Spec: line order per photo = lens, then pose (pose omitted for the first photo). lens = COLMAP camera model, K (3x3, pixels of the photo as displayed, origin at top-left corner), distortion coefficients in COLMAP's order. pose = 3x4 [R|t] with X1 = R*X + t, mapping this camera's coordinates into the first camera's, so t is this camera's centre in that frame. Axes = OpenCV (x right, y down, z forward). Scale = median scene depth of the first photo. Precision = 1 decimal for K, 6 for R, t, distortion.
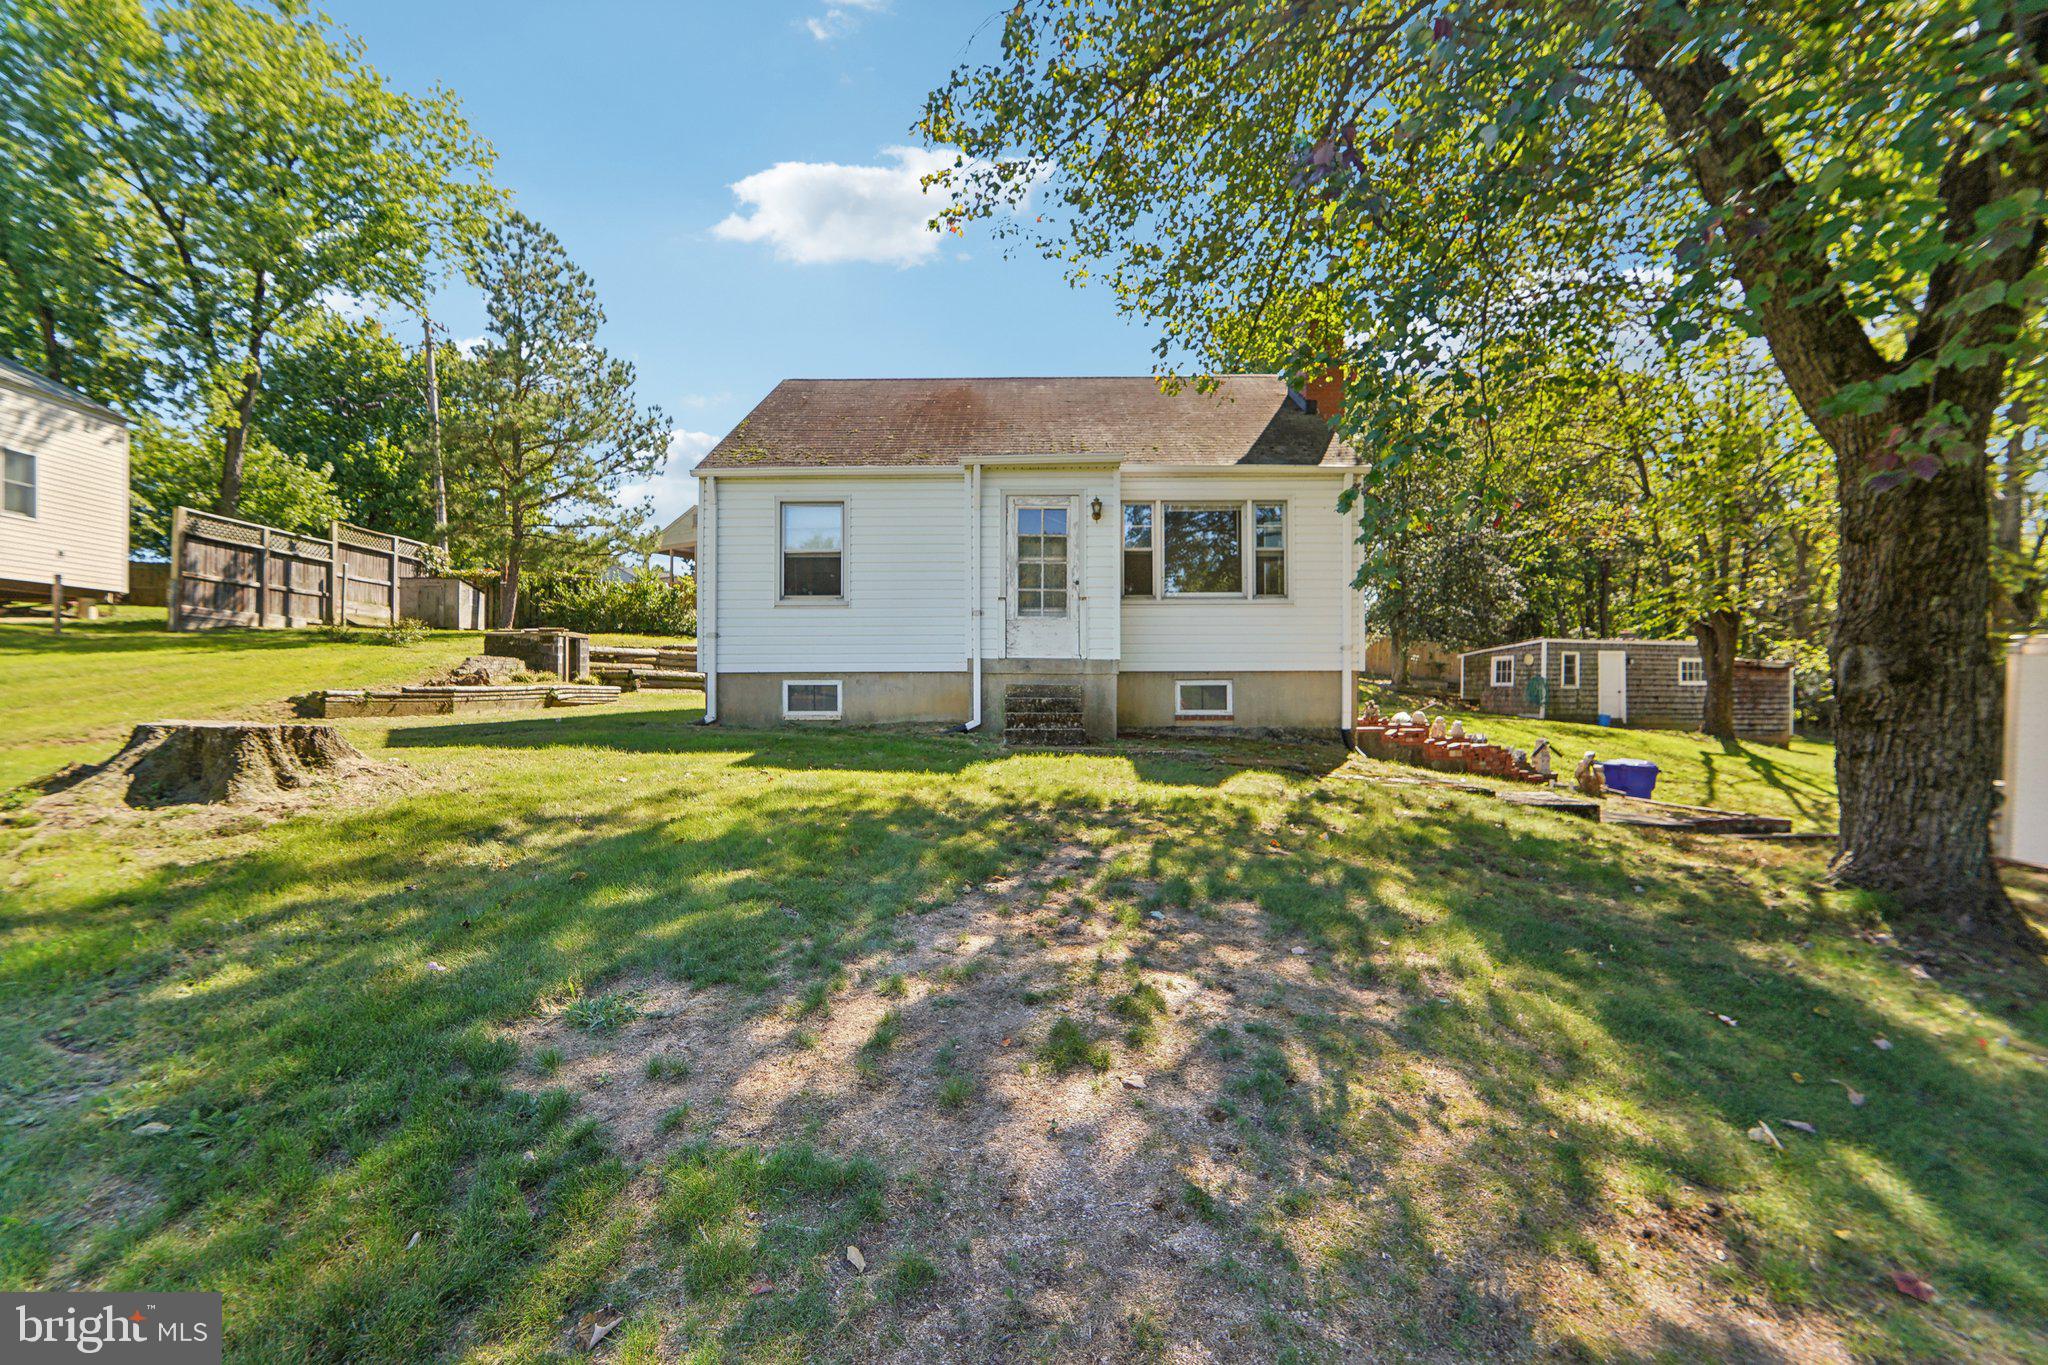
lens RADIAL K [[832.4, 0, 1033.9], [0, 832.4, 683.6], [0, 0, 1]] dist [-0.012926, -0.000337]
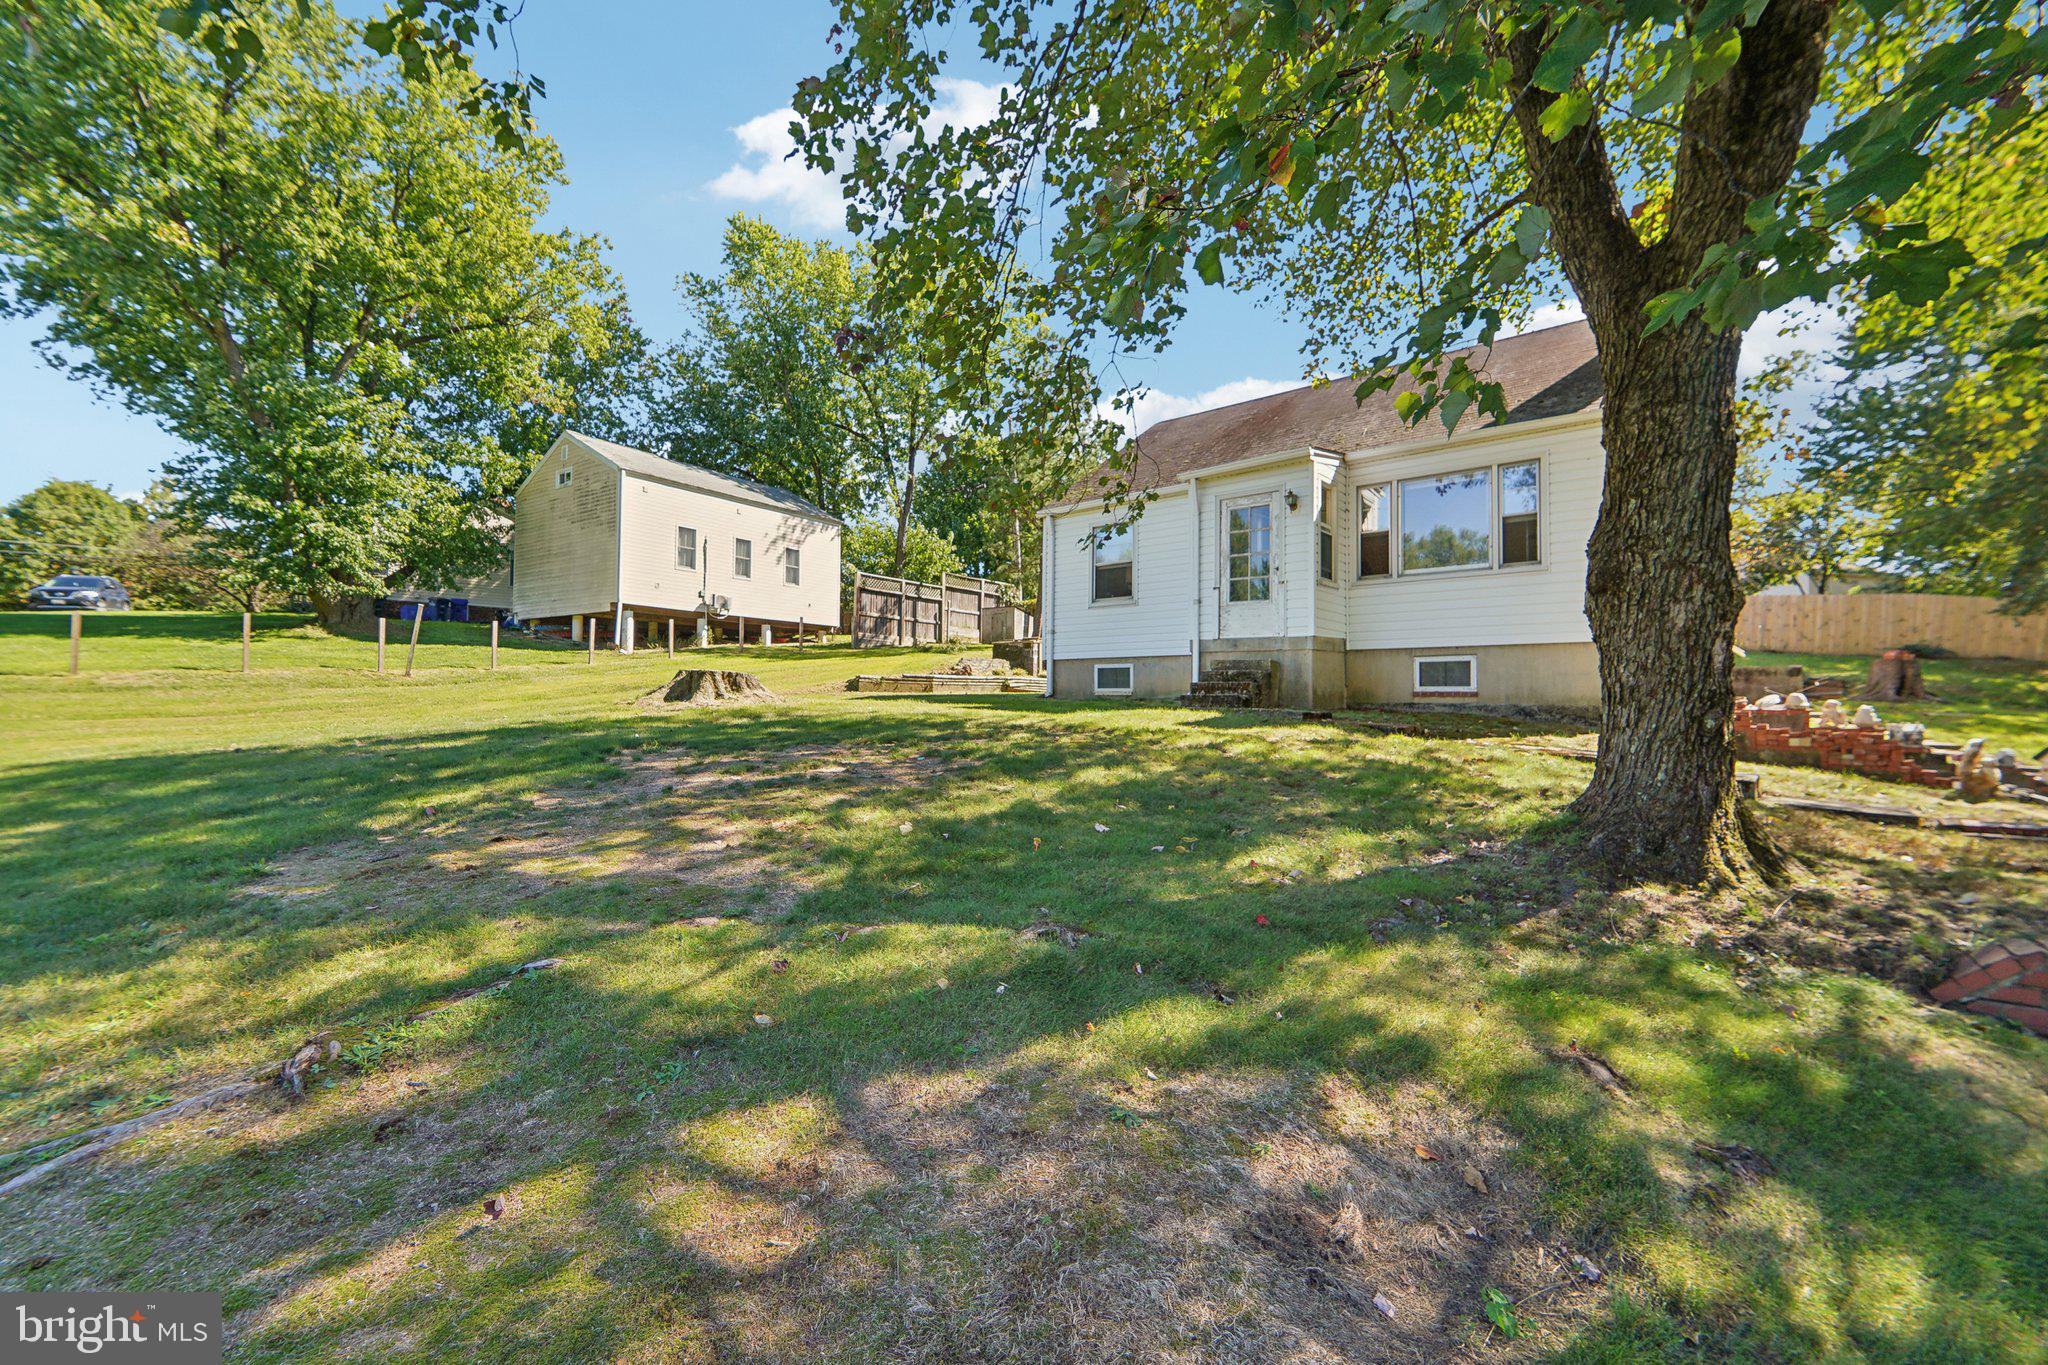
lens RADIAL K [[832.4, 0, 1026.1], [0, 832.4, 688.3], [0, 0, 1]] dist [-0.012926, -0.000337]
pose [[0.763373, -0.000843, -0.645957, 0.261343], [-0.007264, 0.999925, -0.009889, 0.026762], [0.645917, 0.012242, 0.763310, -0.033870]]
